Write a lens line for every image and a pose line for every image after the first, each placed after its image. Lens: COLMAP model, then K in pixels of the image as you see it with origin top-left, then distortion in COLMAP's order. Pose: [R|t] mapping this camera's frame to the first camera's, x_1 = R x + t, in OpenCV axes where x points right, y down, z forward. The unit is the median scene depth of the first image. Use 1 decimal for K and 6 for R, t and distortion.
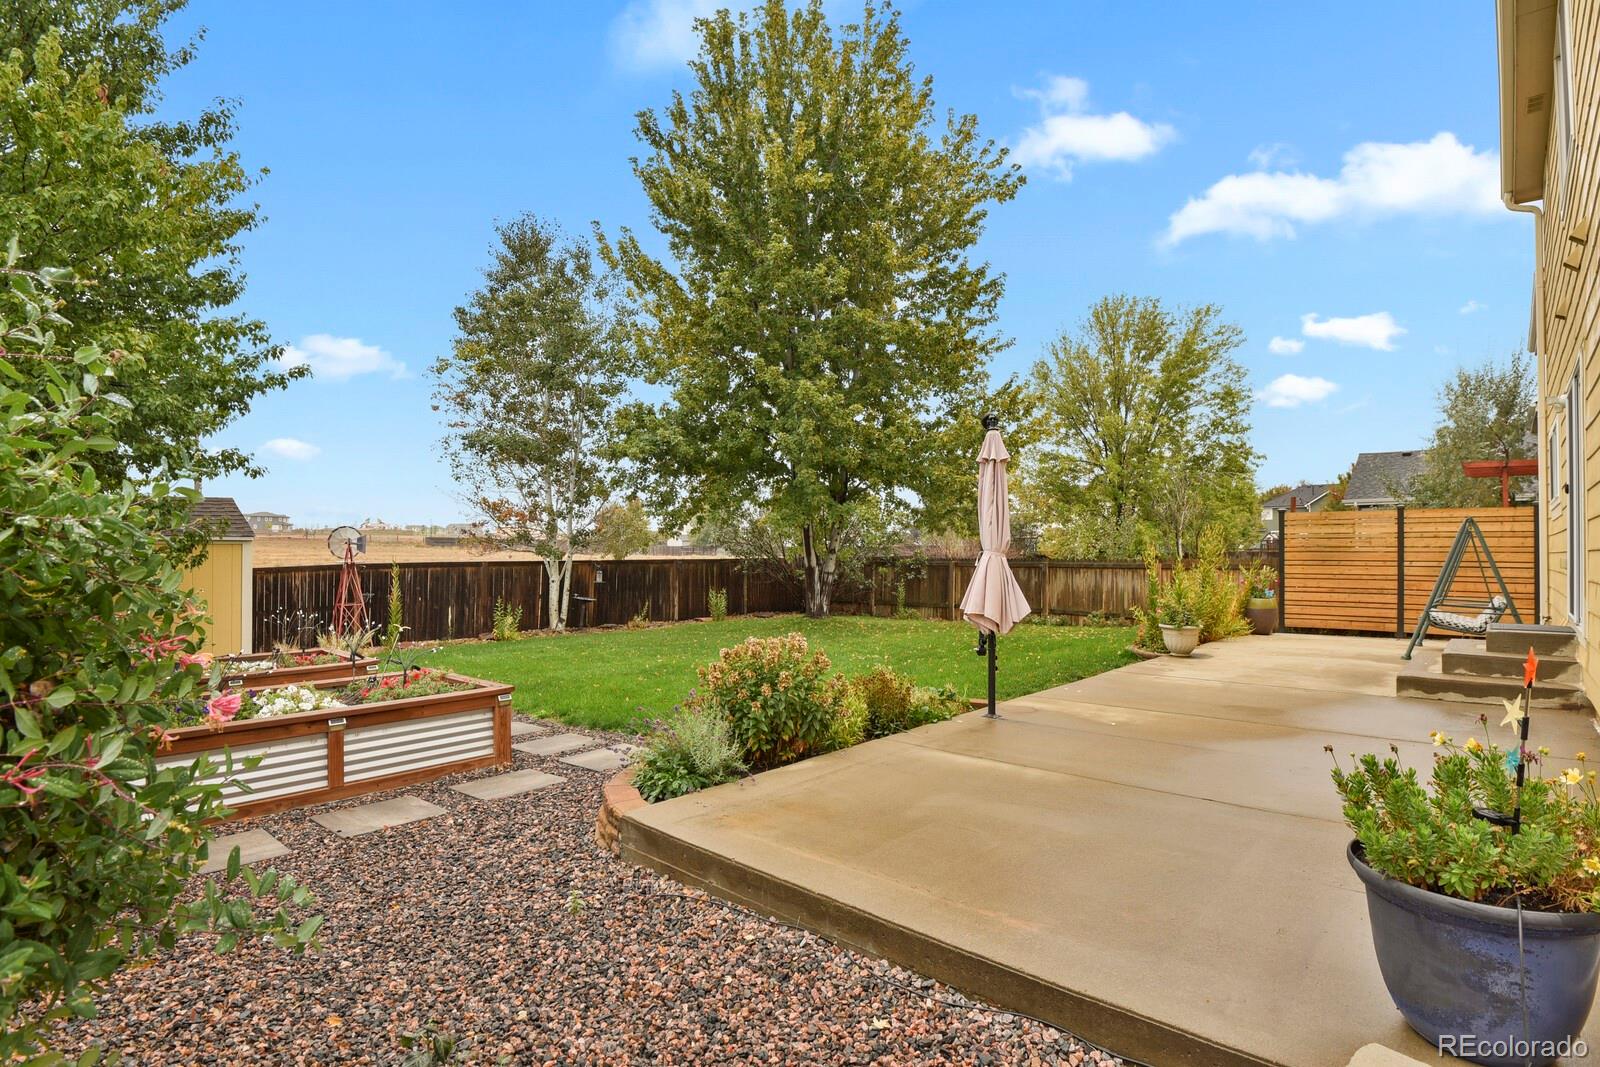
lens RADIAL K [[779.8, 0, 804.5], [0, 779.8, 541.6], [0, 0, 1]] dist [-0.025411, -0.002791]
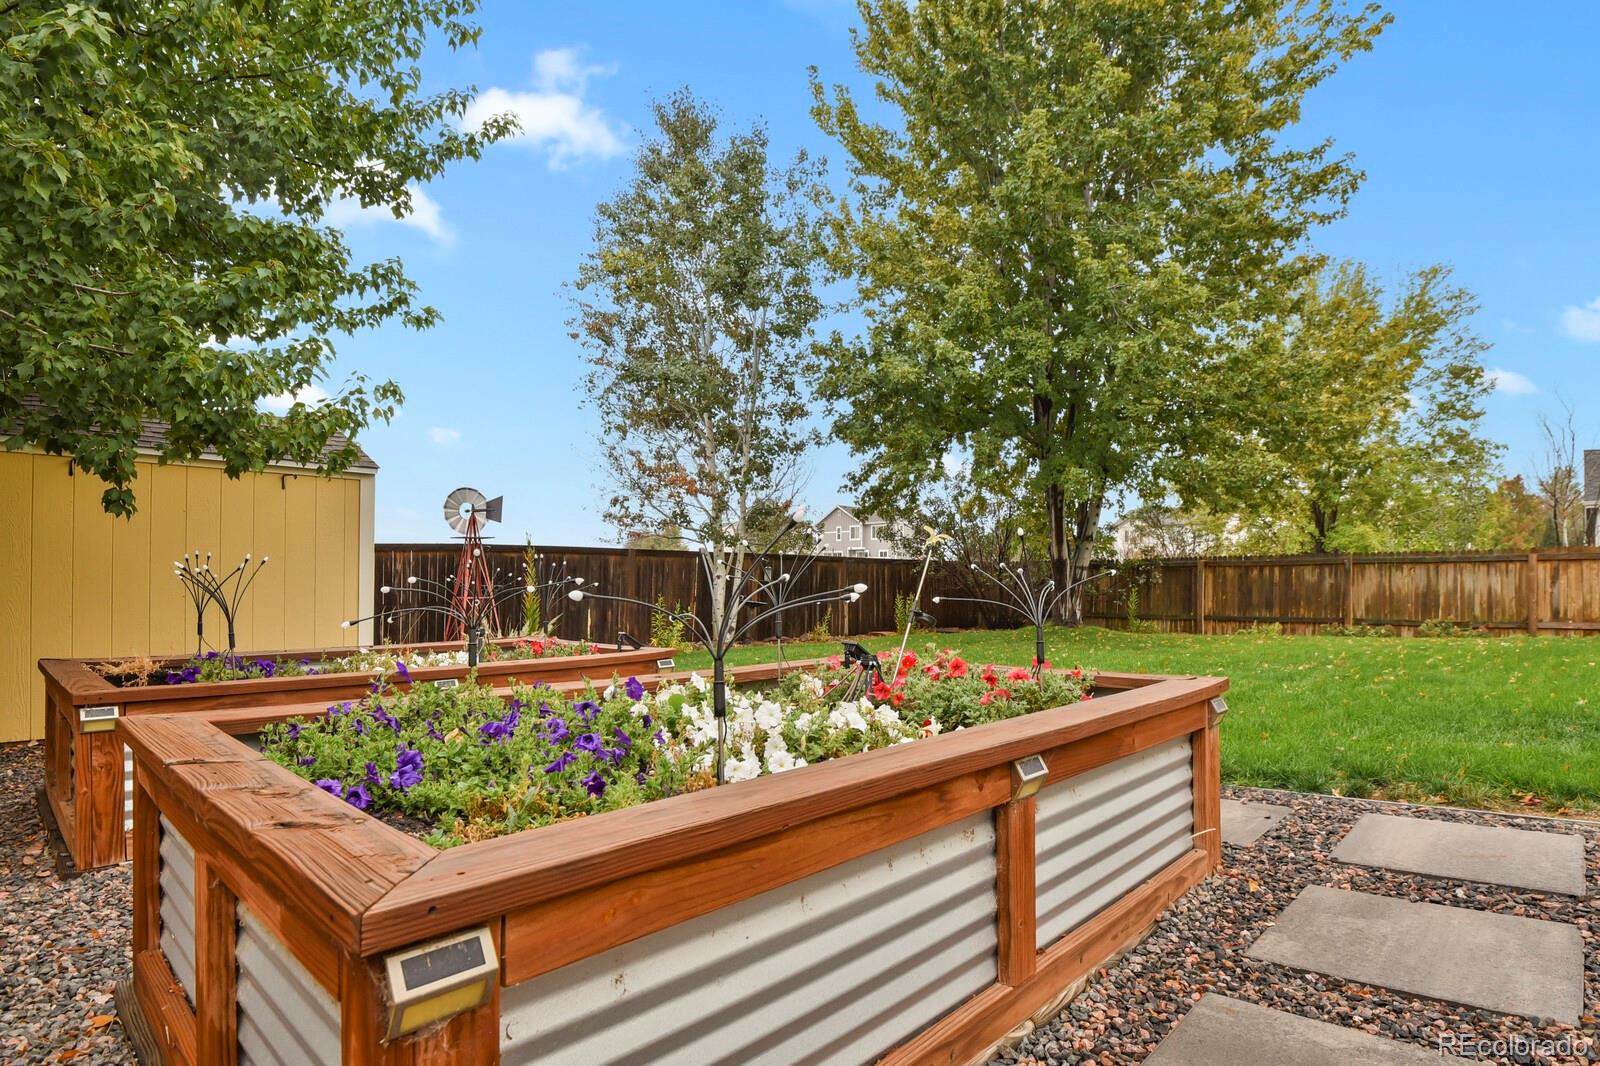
lens RADIAL K [[795.1, 0, 809.1], [0, 795.1, 579.9], [0, 0, 1]] dist [-0.000645, -0.000515]
pose [[0.999999, -0.000289, 0.001585, -0.240048], [0.000293, 0.999996, -0.002711, 0.055016], [-0.001584, 0.002711, 0.999995, 0.236503]]
